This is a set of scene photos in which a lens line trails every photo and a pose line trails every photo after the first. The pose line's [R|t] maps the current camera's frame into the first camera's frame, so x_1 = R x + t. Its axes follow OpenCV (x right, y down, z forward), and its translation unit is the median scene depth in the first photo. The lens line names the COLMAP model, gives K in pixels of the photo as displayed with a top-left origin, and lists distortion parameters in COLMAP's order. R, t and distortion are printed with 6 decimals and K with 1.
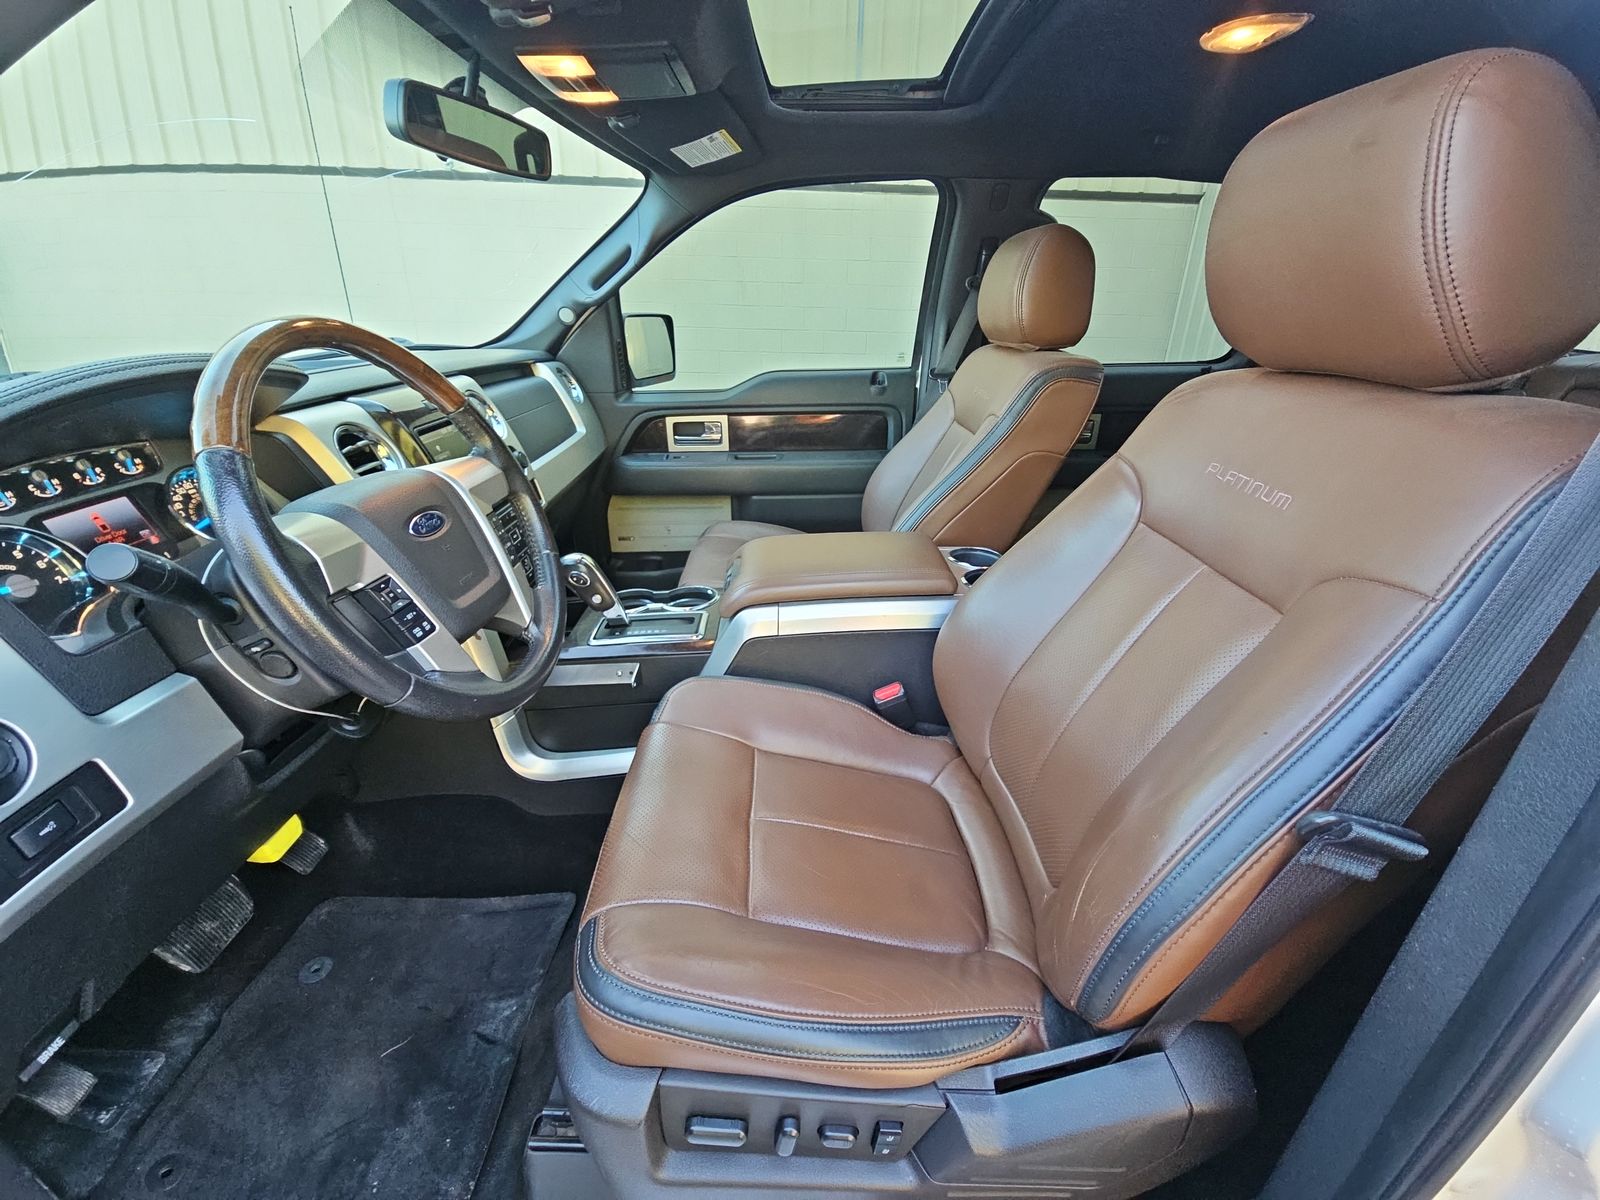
lens RADIAL K [[657.6, 0, 768.5], [0, 657.6, 598.0], [0, 0, 1]] dist [-0.000634, -0.000235]
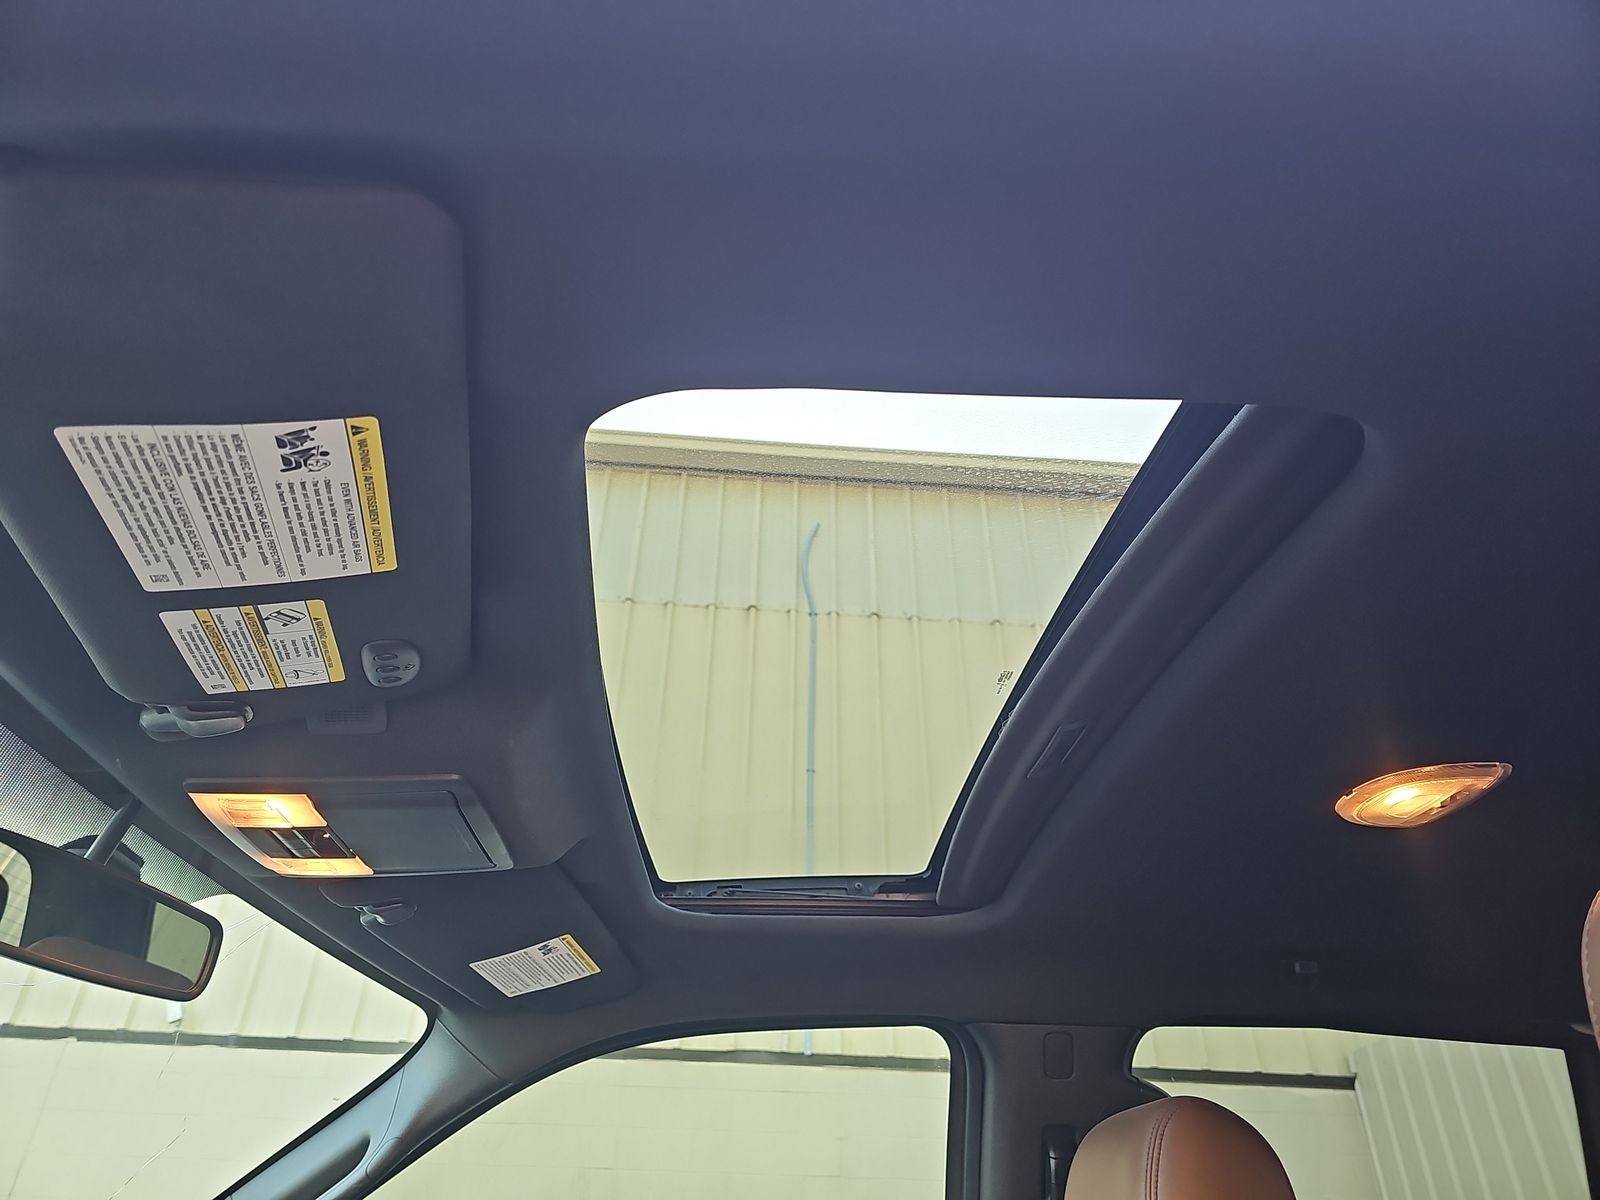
lens RADIAL K [[1024.6, 0, 800.0], [0, 1024.6, 600.0], [0, 0, 1]] dist [0.019371, -0.001083]
pose [[0.995204, 0.051996, 0.082854, 0.045485], [0.040412, 0.552810, -0.832327, -0.122680], [-0.089080, 0.831684, 0.548057, 0.256064]]
